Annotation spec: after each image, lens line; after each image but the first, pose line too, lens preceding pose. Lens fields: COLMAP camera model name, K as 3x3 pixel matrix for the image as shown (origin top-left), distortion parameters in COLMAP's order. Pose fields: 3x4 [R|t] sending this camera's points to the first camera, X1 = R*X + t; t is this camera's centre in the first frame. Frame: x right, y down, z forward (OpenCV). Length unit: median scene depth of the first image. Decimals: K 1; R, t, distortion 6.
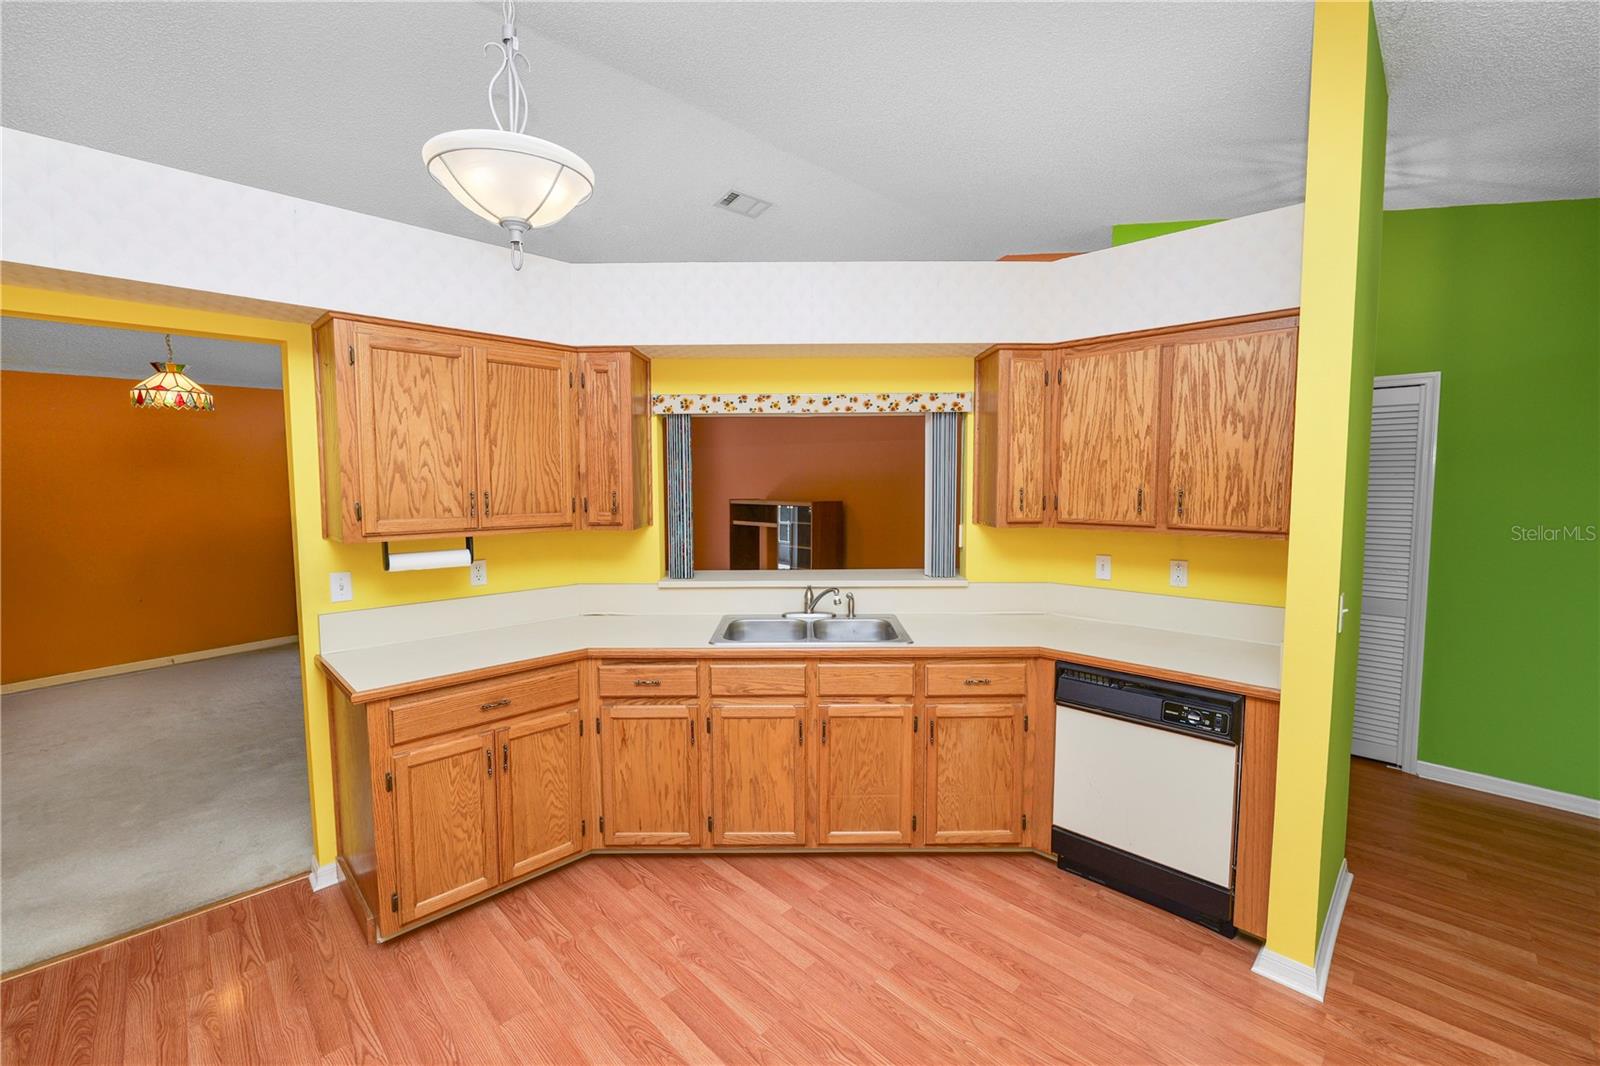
lens RADIAL K [[650.4, 0, 795.7], [0, 650.4, 535.4], [0, 0, 1]] dist [-0.010253, 0.000055]
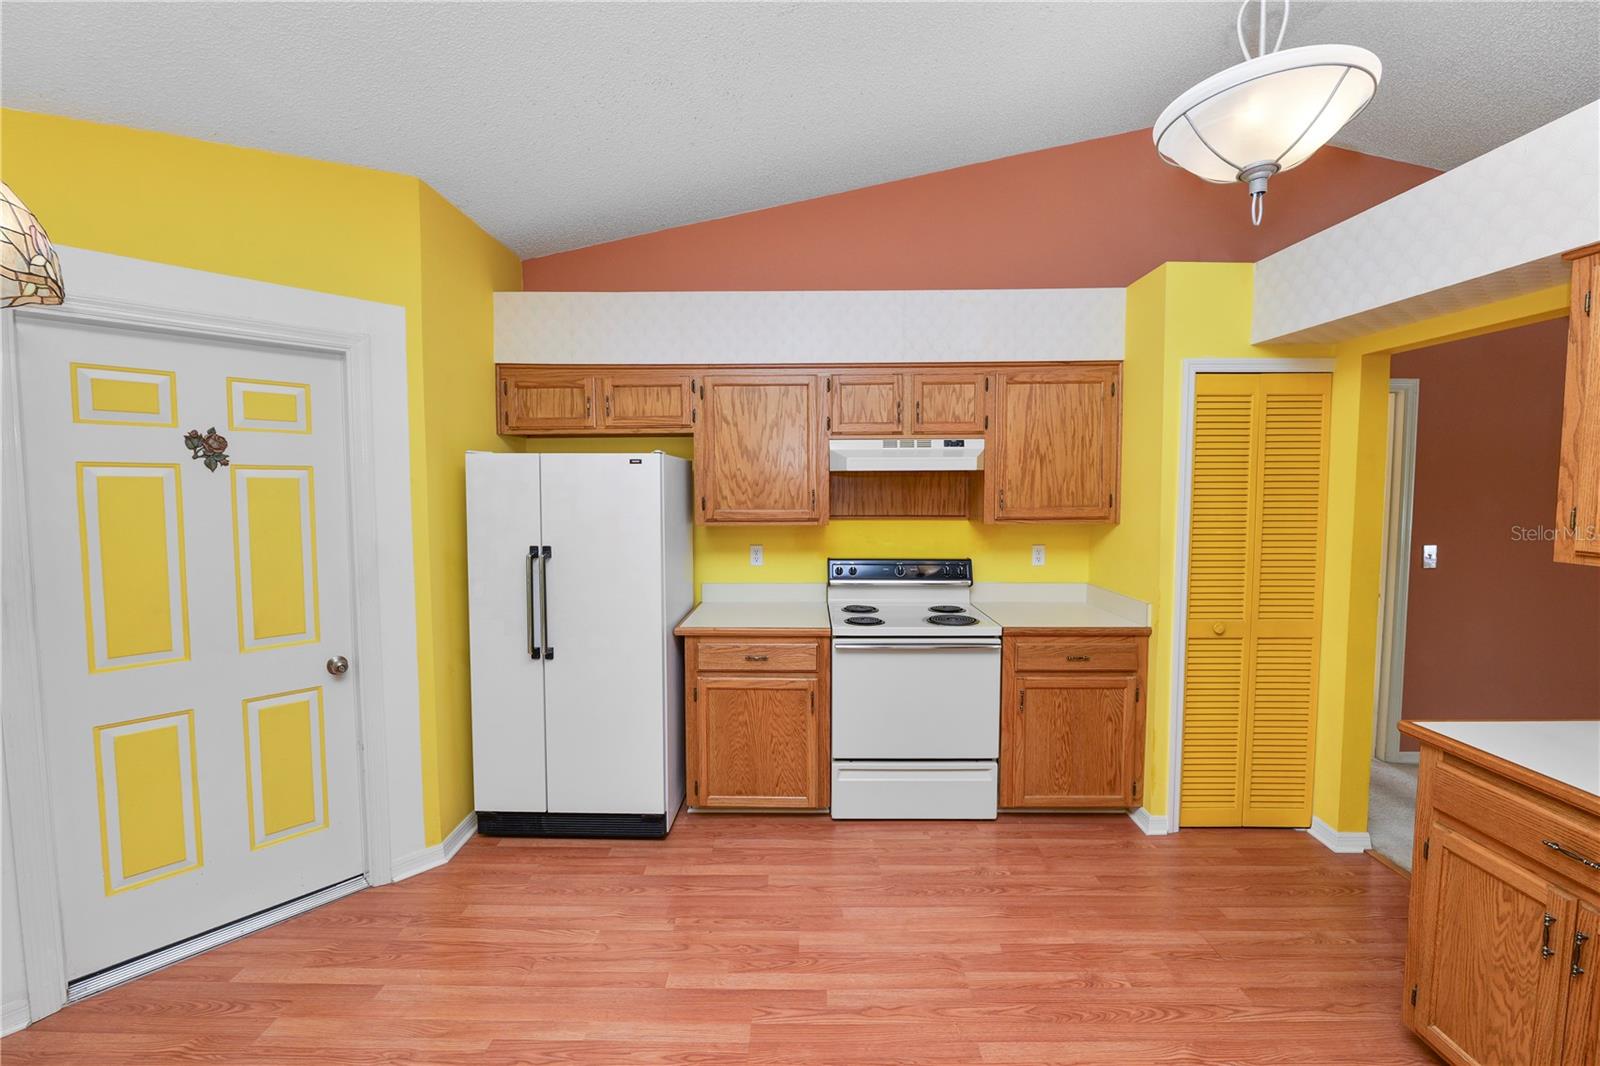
lens RADIAL K [[650.4, 0, 798.6], [0, 650.4, 540.1], [0, 0, 1]] dist [-0.010253, 0.000055]
pose [[-0.714612, 0.029617, -0.698894, 0.470778], [-0.058777, 0.993028, 0.102181, -0.047865], [0.697048, 0.114099, -0.707889, 0.912184]]
